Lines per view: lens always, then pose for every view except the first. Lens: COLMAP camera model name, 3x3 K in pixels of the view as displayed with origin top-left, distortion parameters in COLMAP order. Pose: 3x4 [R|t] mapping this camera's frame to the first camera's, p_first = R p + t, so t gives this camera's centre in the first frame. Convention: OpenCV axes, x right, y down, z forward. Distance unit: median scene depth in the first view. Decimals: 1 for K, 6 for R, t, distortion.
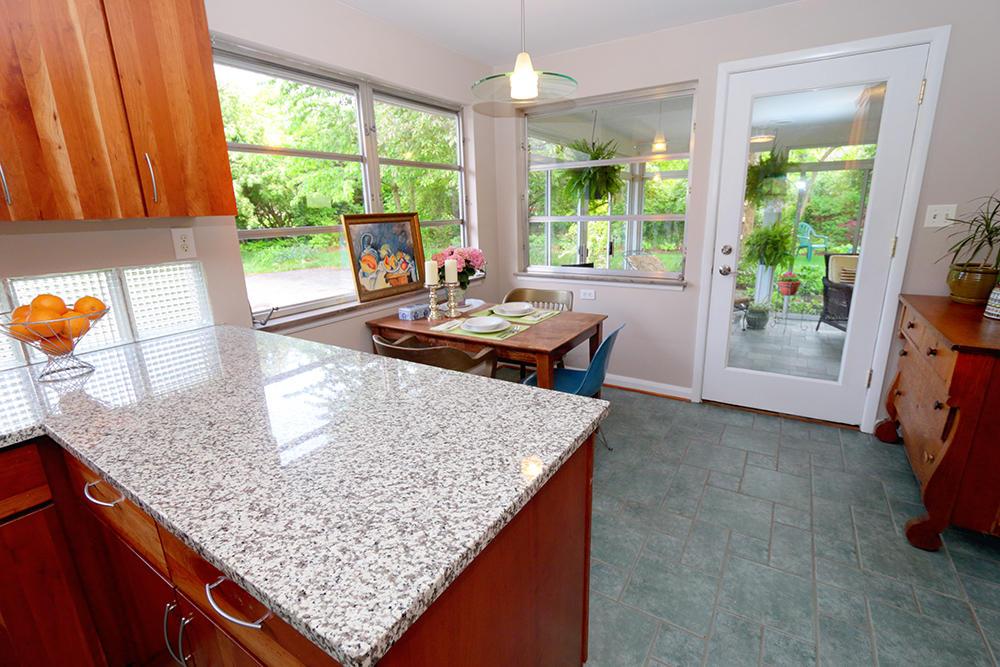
lens RADIAL K [[450.3, 0, 500.0], [0, 450.3, 333.5], [0, 0, 1]] dist [-0.018630, 0.000542]
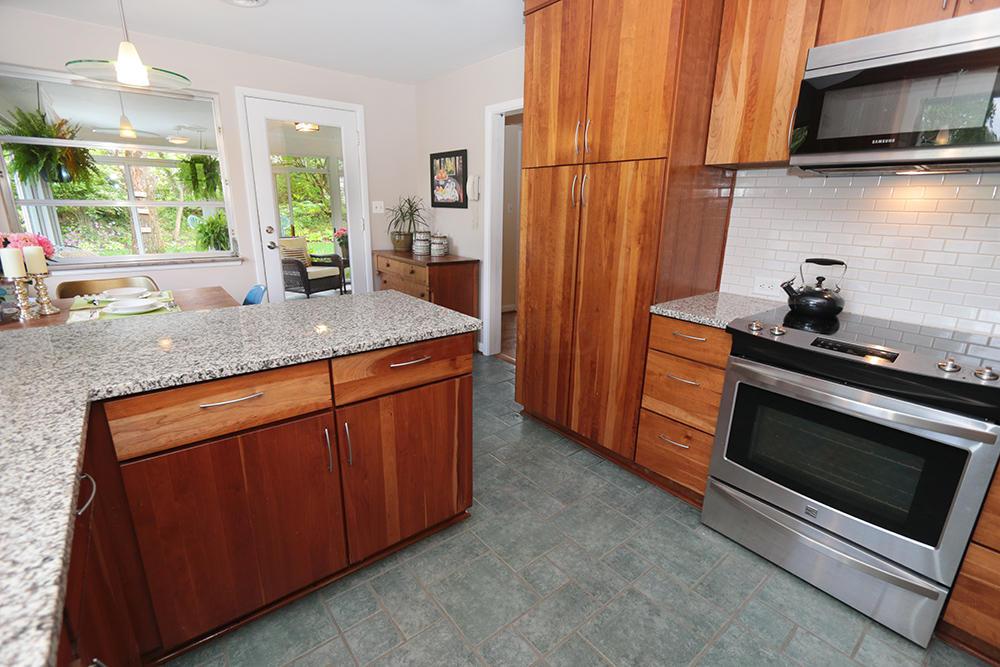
lens RADIAL K [[450.3, 0, 500.0], [0, 450.3, 333.5], [0, 0, 1]] dist [-0.018630, 0.000542]
pose [[0.316365, -0.225338, 0.921486, -0.695410], [0.218642, 0.962546, 0.160315, 0.055523], [-0.923098, 0.150757, 0.353784, -0.069937]]
